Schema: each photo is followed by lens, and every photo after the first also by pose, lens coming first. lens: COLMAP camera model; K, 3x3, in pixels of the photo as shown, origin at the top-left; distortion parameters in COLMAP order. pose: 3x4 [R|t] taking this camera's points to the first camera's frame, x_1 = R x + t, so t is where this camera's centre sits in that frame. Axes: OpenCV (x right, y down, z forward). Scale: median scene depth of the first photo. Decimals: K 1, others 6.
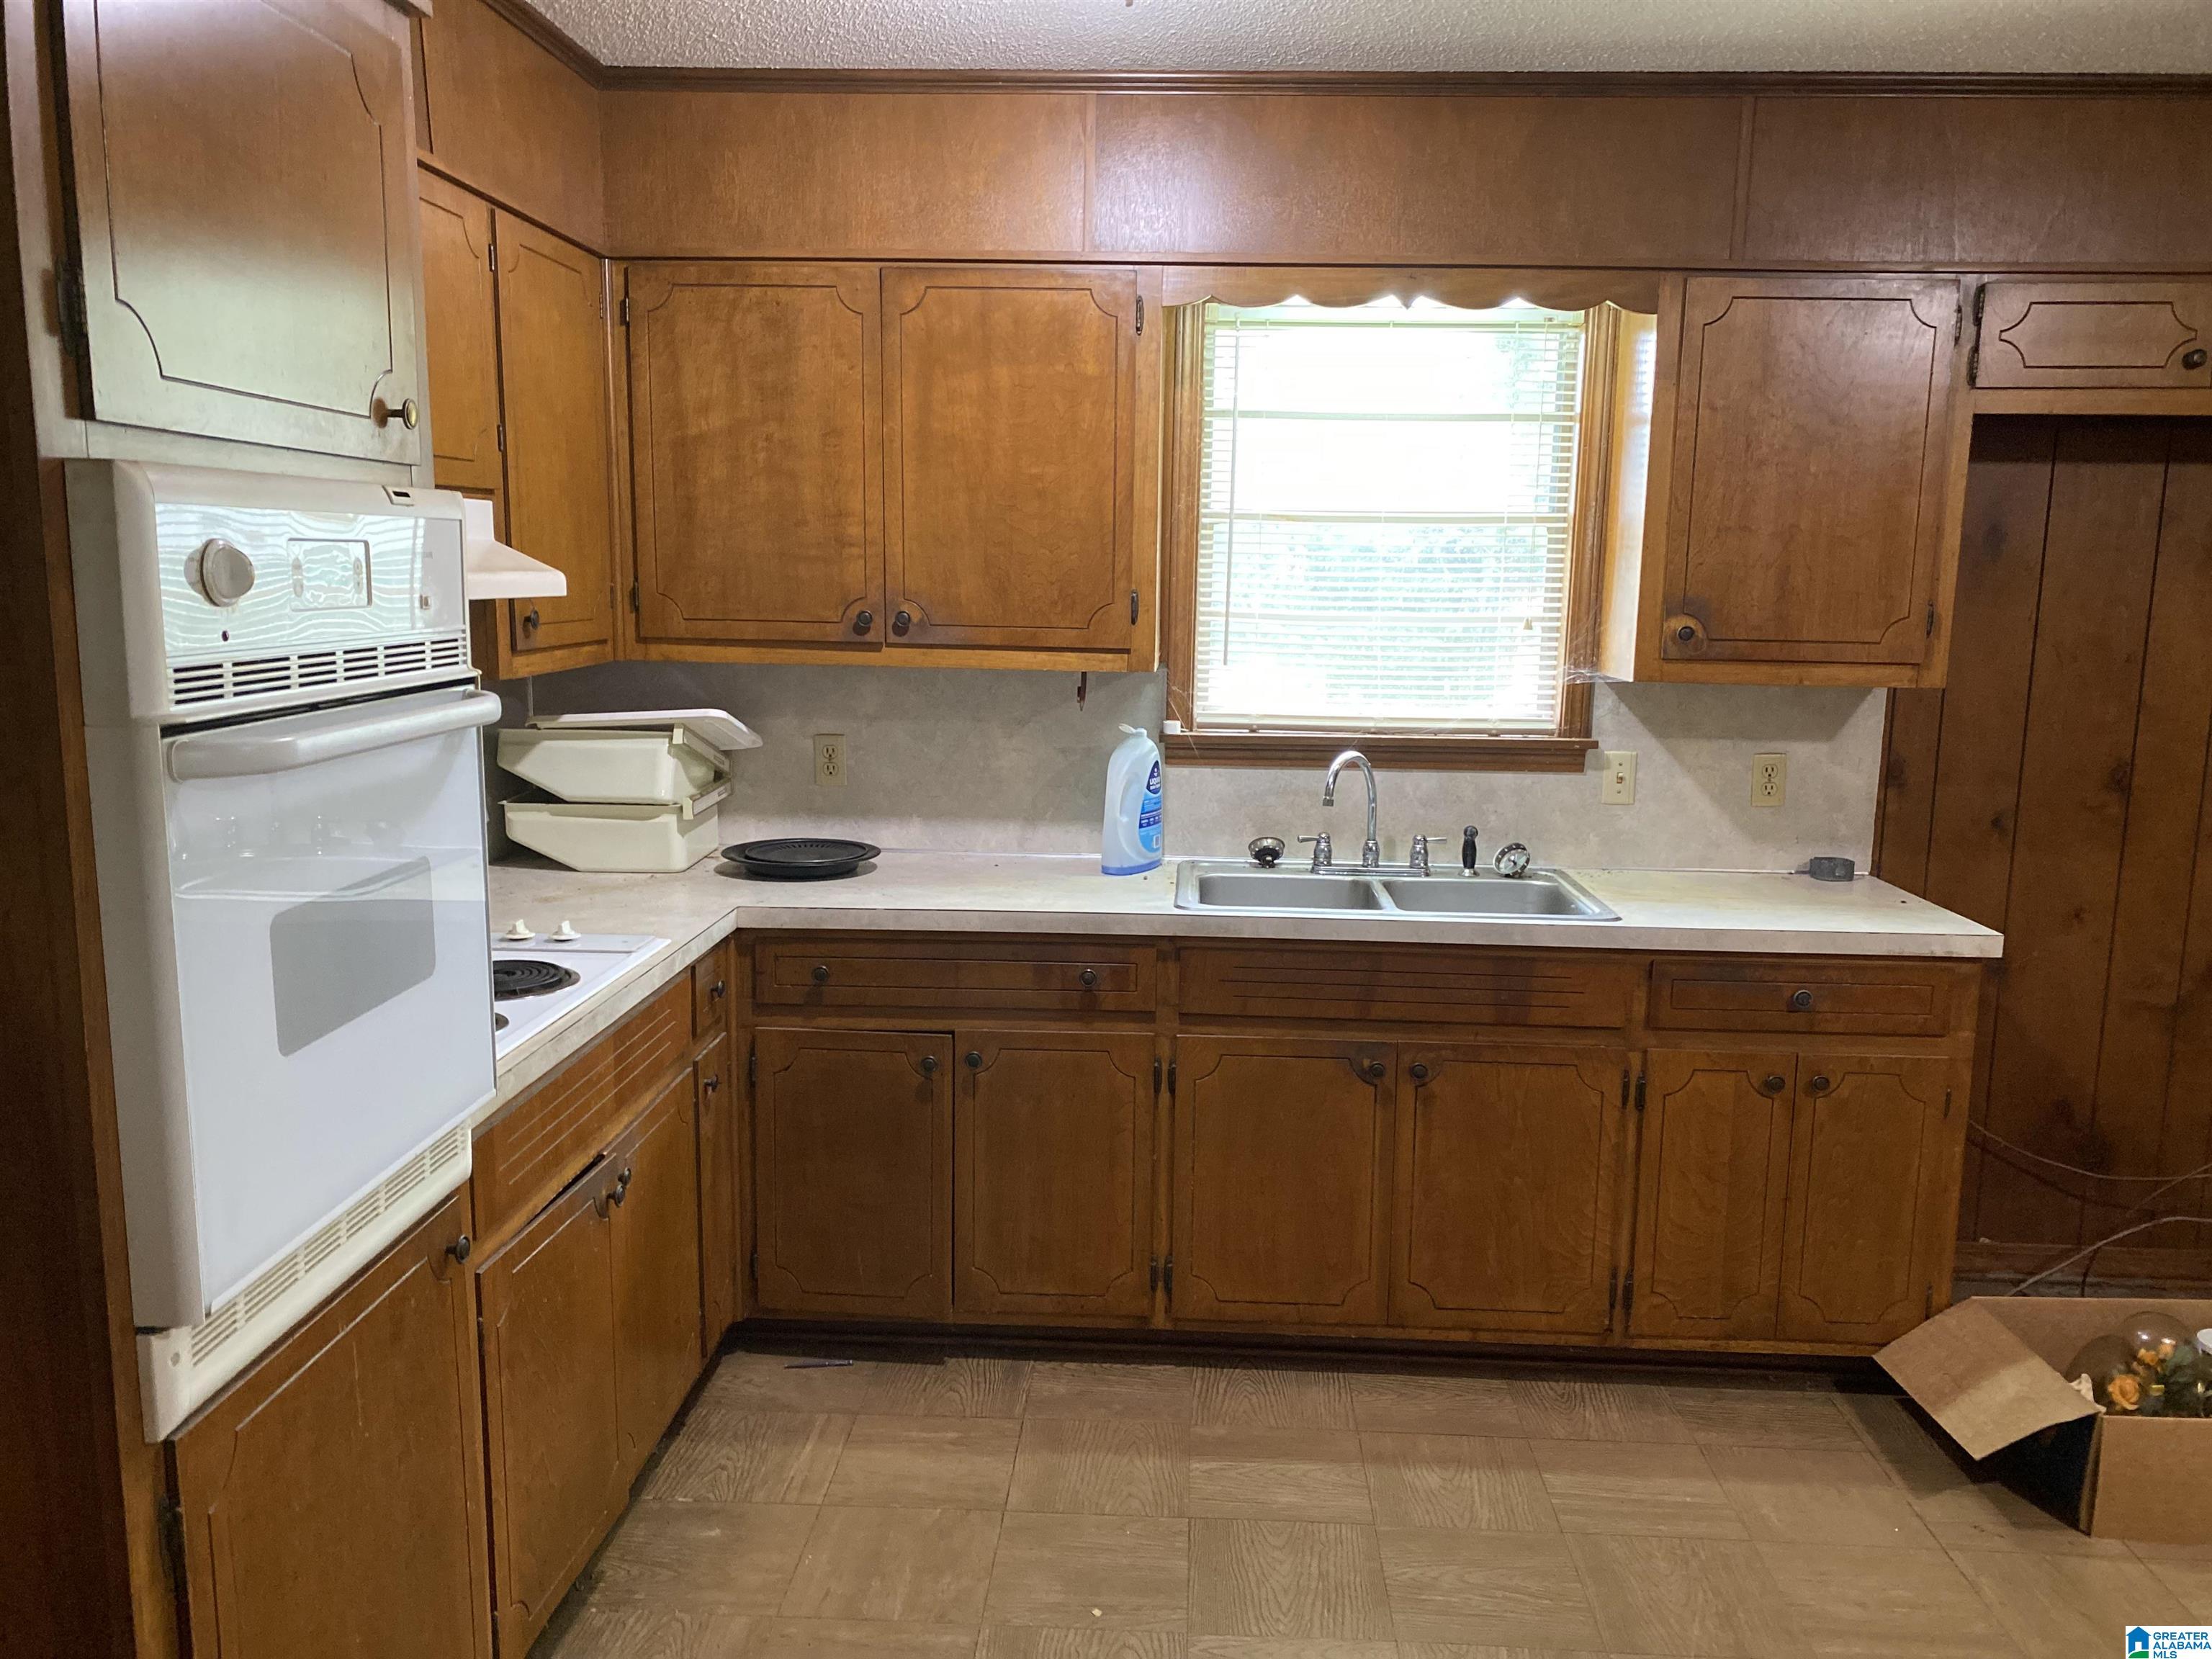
lens RADIAL K [[1692.7, 0, 1108.5], [0, 1692.7, 900.2], [0, 0, 1]] dist [-0.011230, -0.005480]
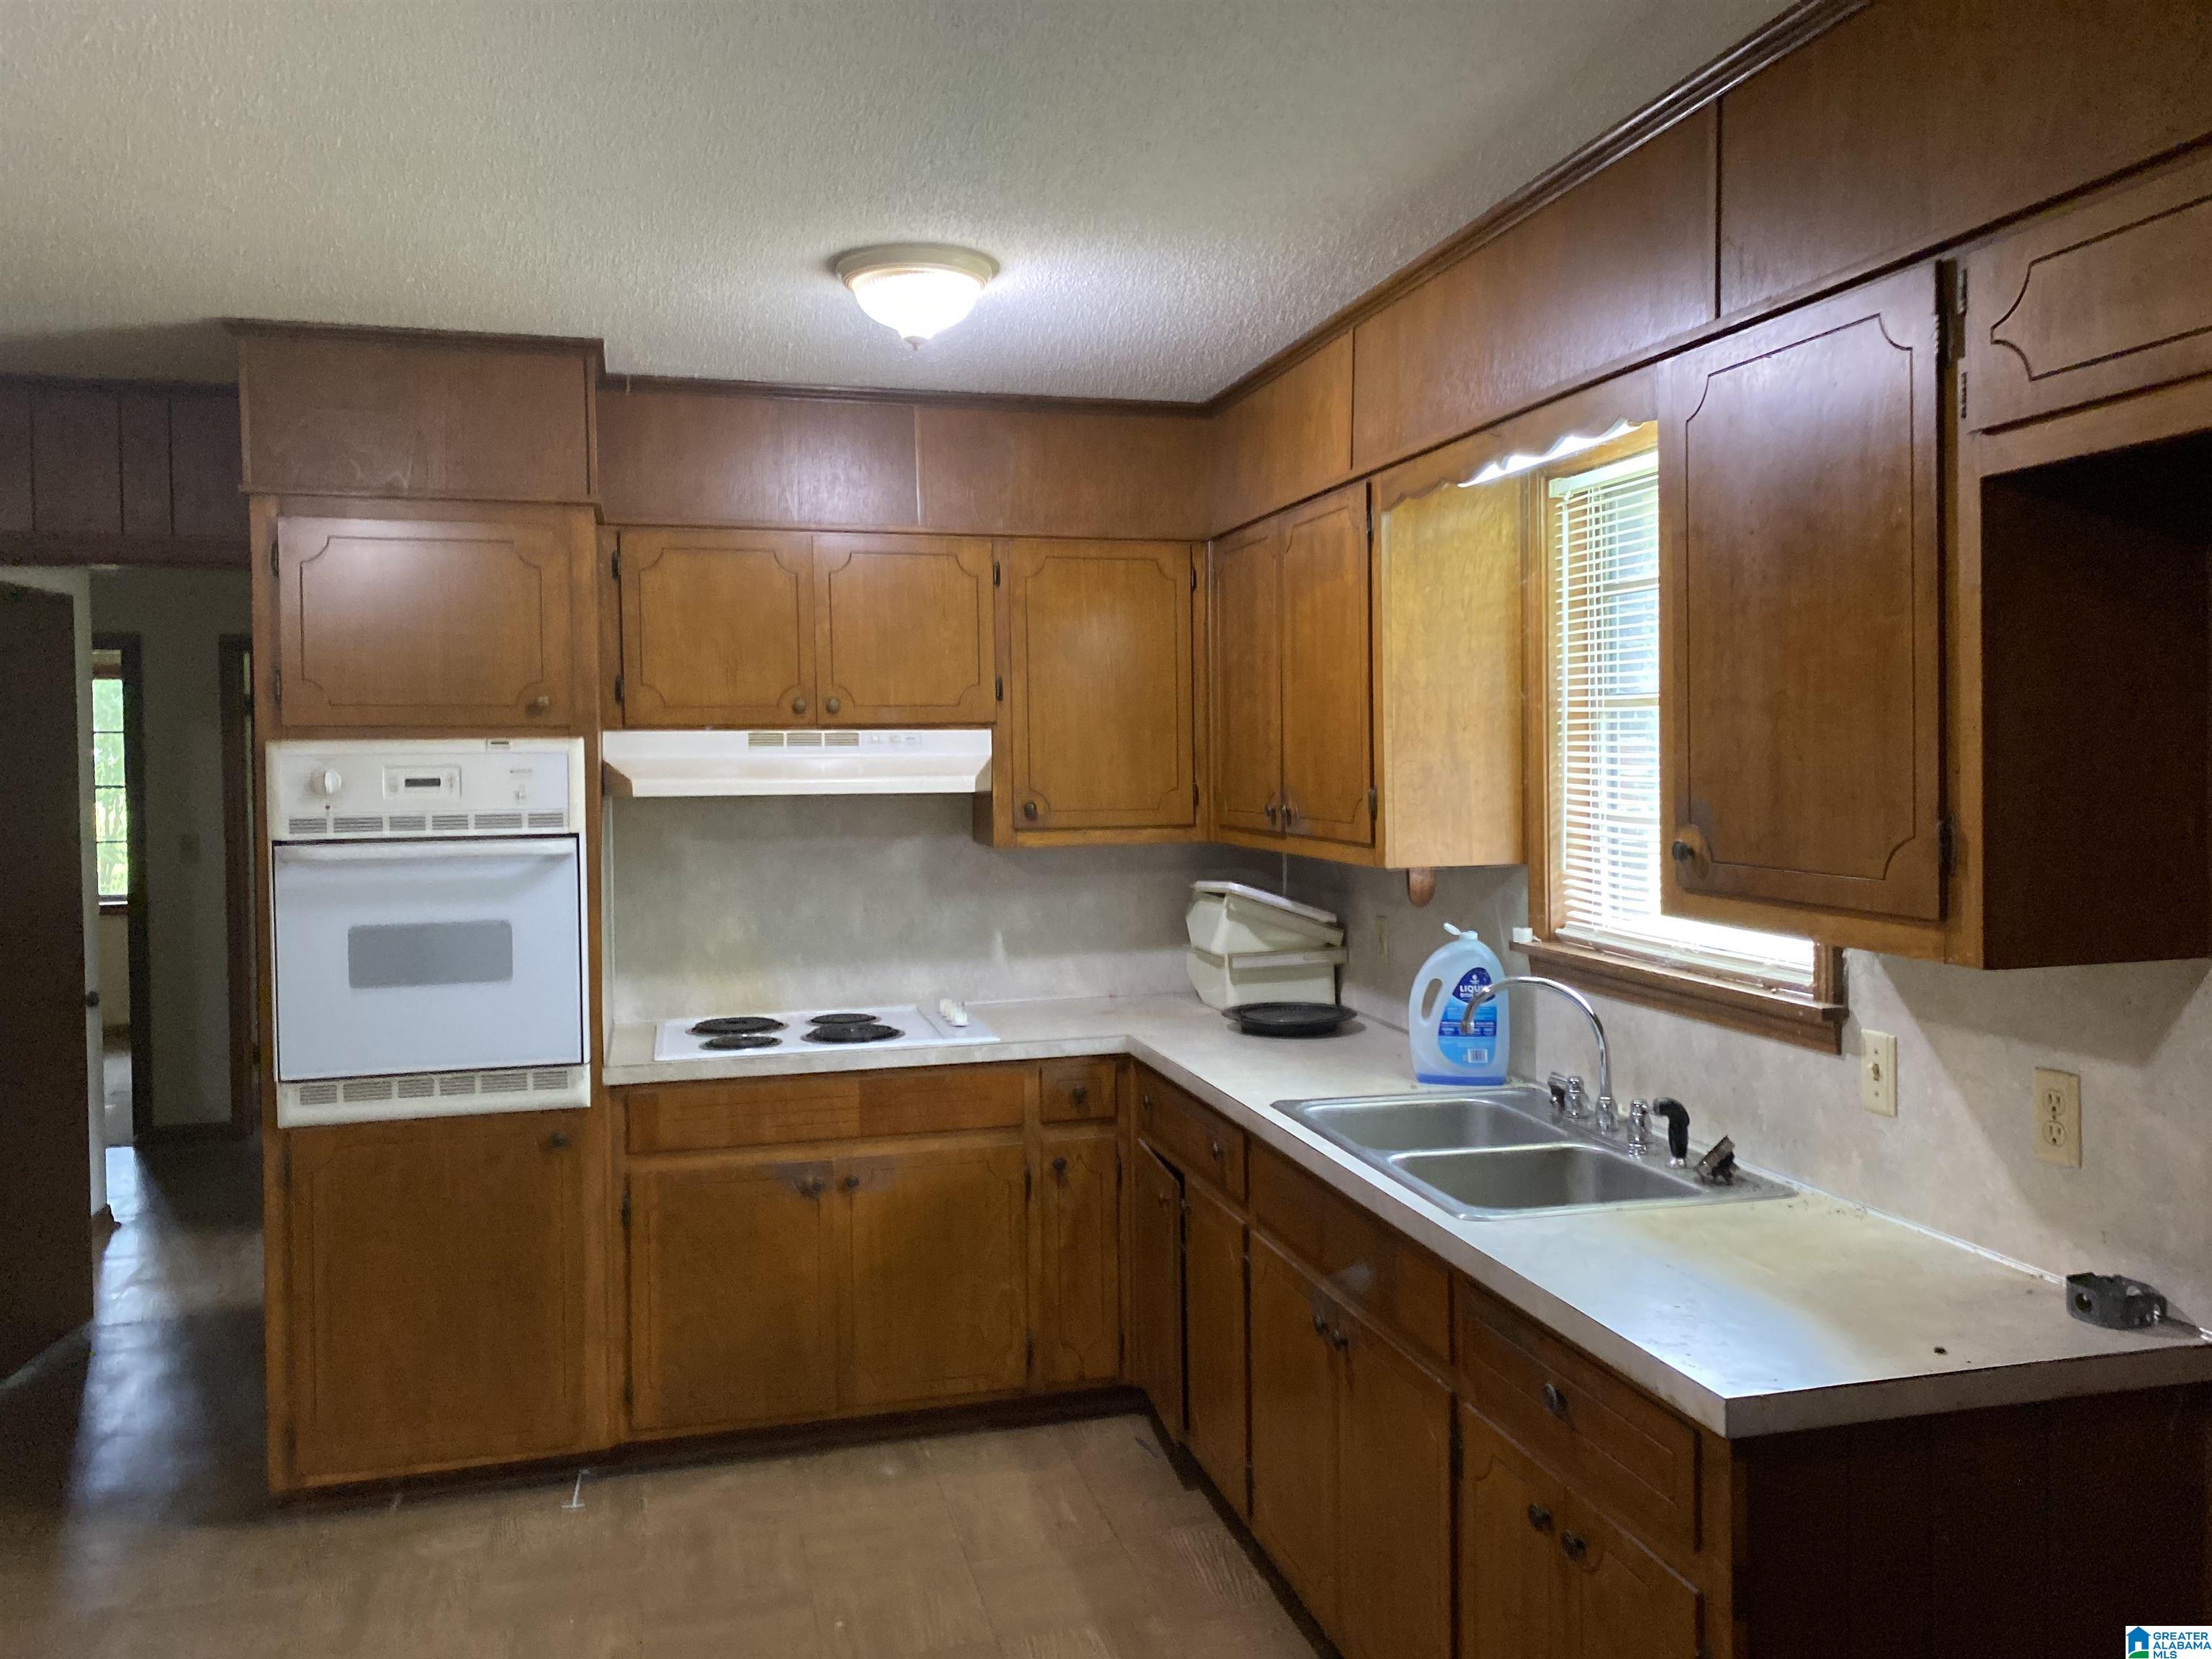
lens RADIAL K [[1691.6, 0, 1115.9], [0, 1691.6, 811.0], [0, 0, 1]] dist [0.046954, -0.040389]
pose [[0.296613, 0.016407, -0.954857, 0.923885], [-0.169027, 0.984969, -0.035581, -0.107955], [0.939921, 0.171950, 0.294928, 0.559707]]
